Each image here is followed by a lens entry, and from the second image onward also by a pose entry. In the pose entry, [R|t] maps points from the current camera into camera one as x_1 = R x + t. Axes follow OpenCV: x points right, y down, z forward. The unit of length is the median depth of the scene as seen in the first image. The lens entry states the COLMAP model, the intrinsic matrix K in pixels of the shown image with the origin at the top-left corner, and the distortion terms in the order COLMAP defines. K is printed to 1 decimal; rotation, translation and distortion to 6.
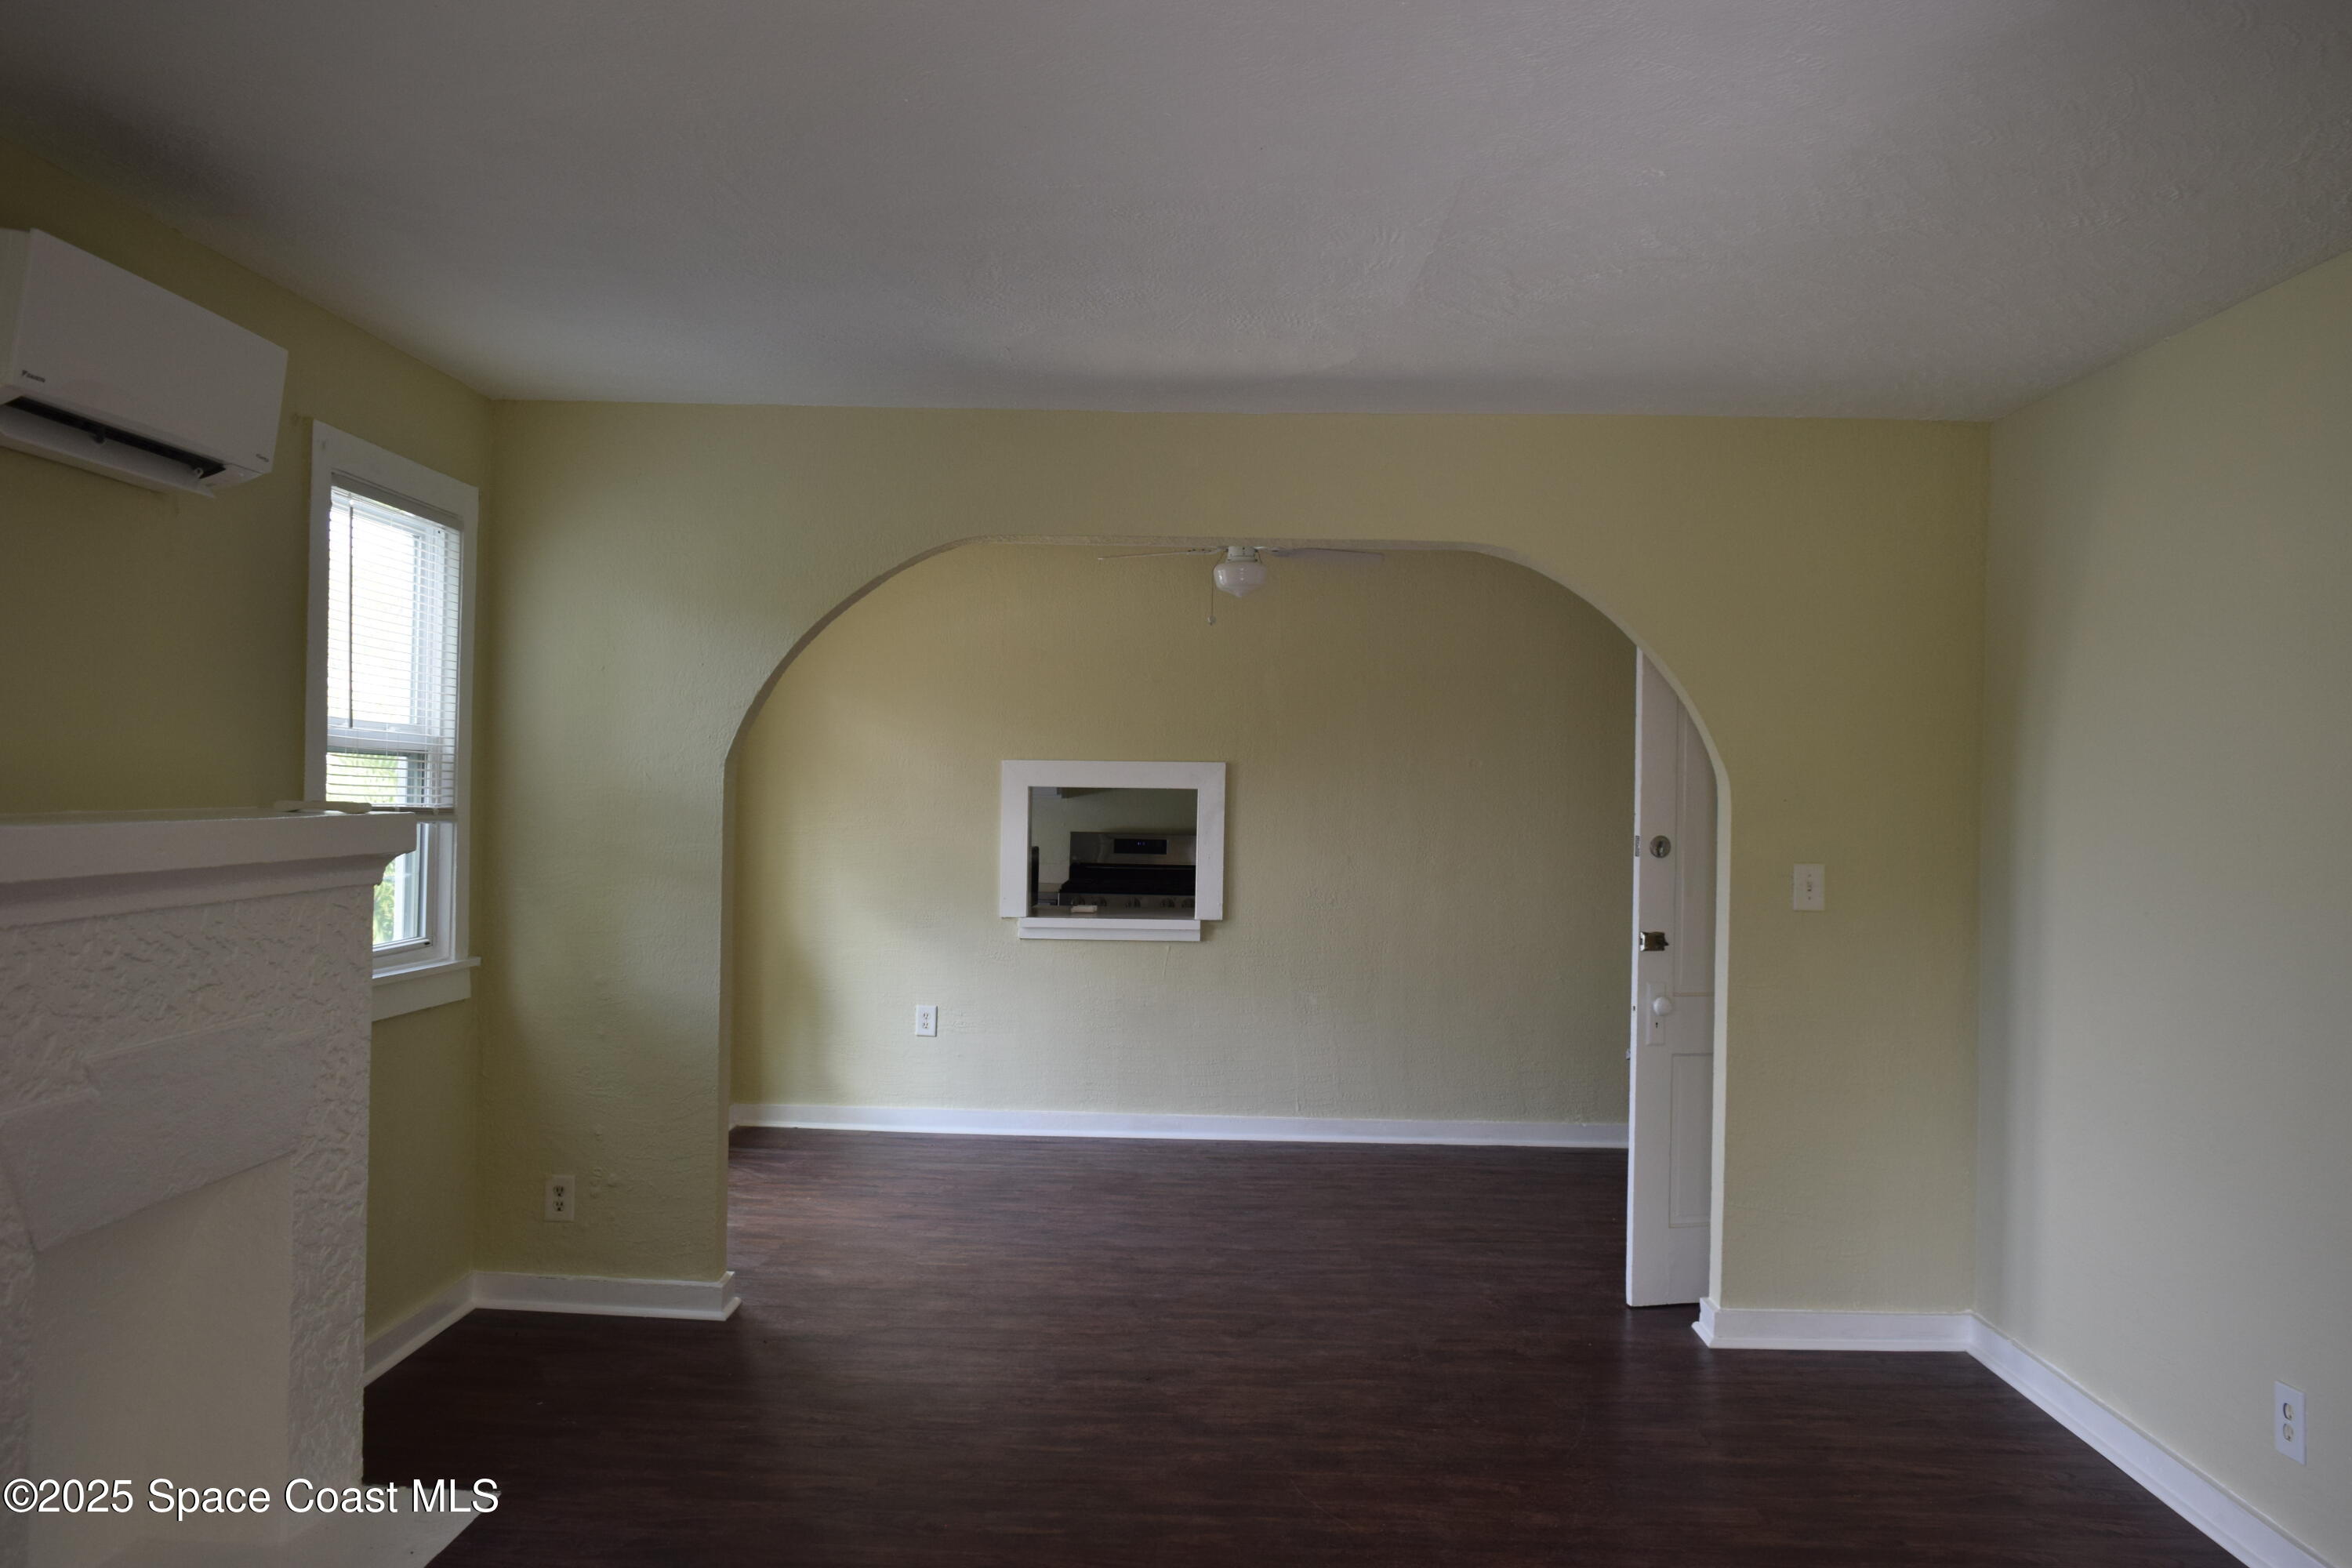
lens RADIAL K [[1825.0, 0, 1170.5], [0, 1825.0, 779.8], [0, 0, 1]] dist [-0.015861, 0.009267]
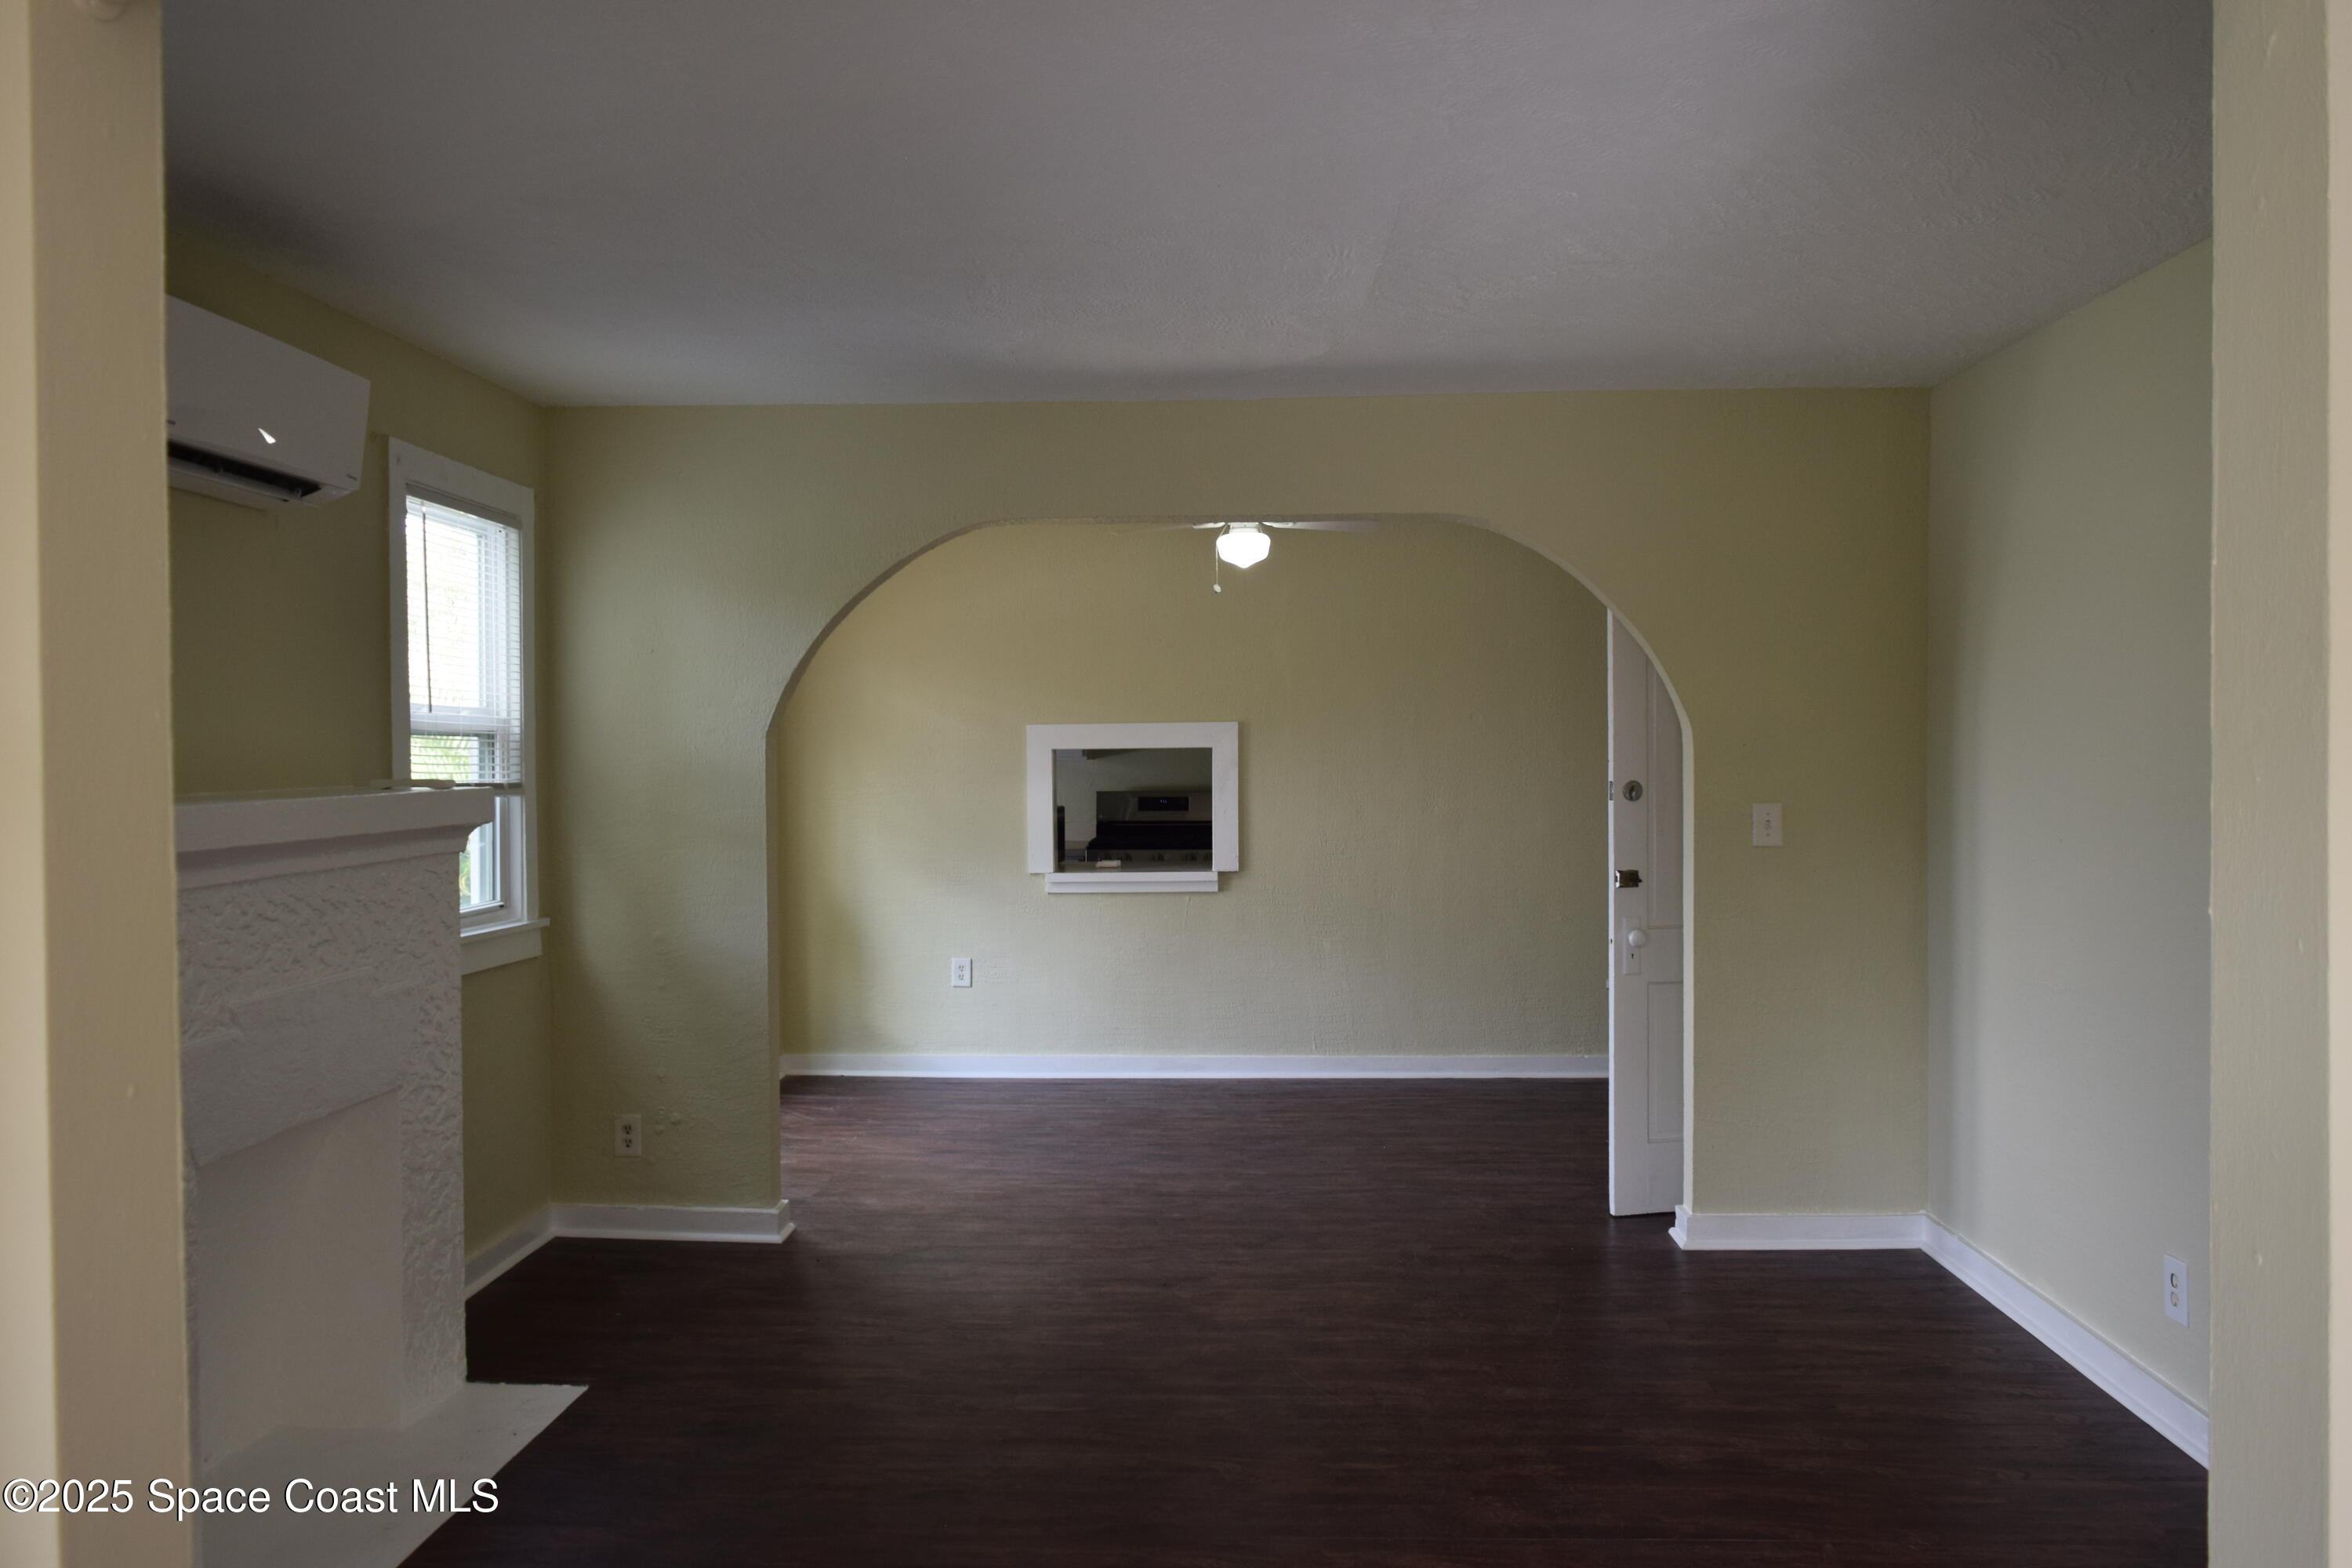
lens RADIAL K [[1825.0, 0, 1172.6], [0, 1825.0, 780.7], [0, 0, 1]] dist [-0.015861, 0.009267]
pose [[0.999482, -0.024876, -0.020422, 0.021302], [0.025340, 0.999419, 0.022811, -0.000811], [0.019843, -0.023317, 0.999531, -0.090294]]
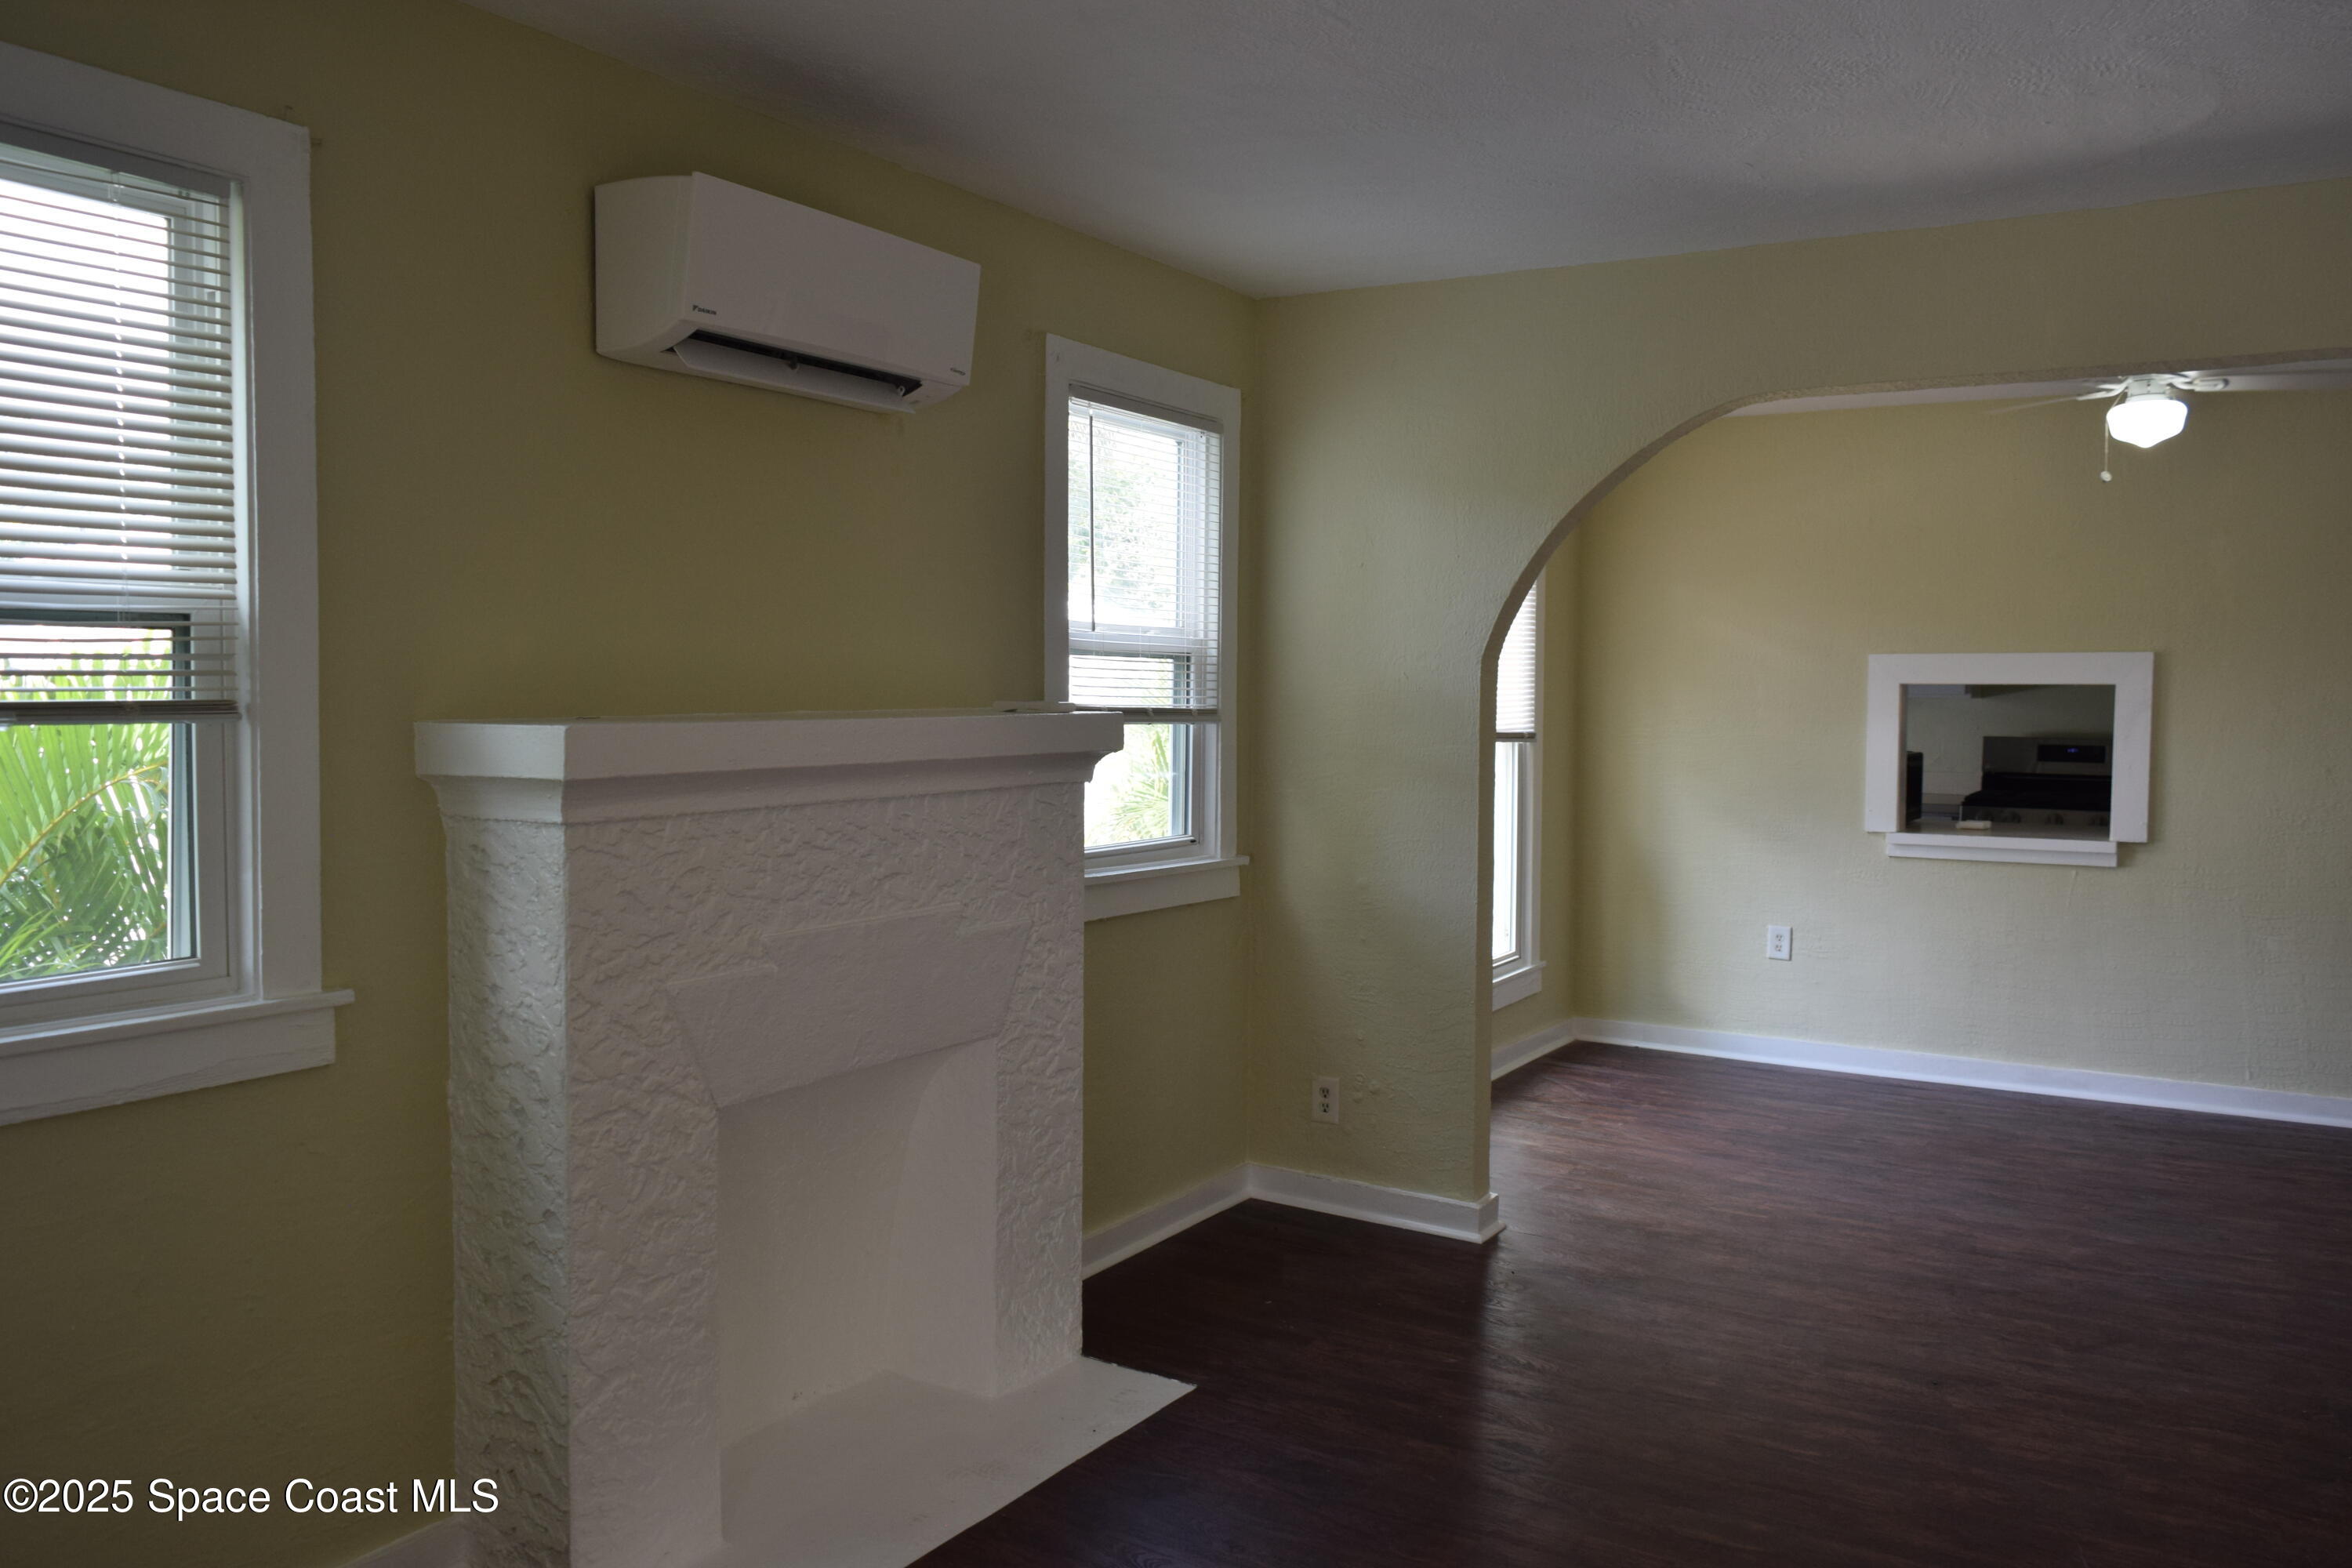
lens RADIAL K [[1825.0, 0, 1168.9], [0, 1825.0, 776.4], [0, 0, 1]] dist [-0.015861, 0.009267]
pose [[0.864777, 0.013420, -0.501976, 0.094980], [0.011550, 0.998847, 0.046601, 0.005311], [0.502023, -0.046097, 0.863625, 0.105734]]
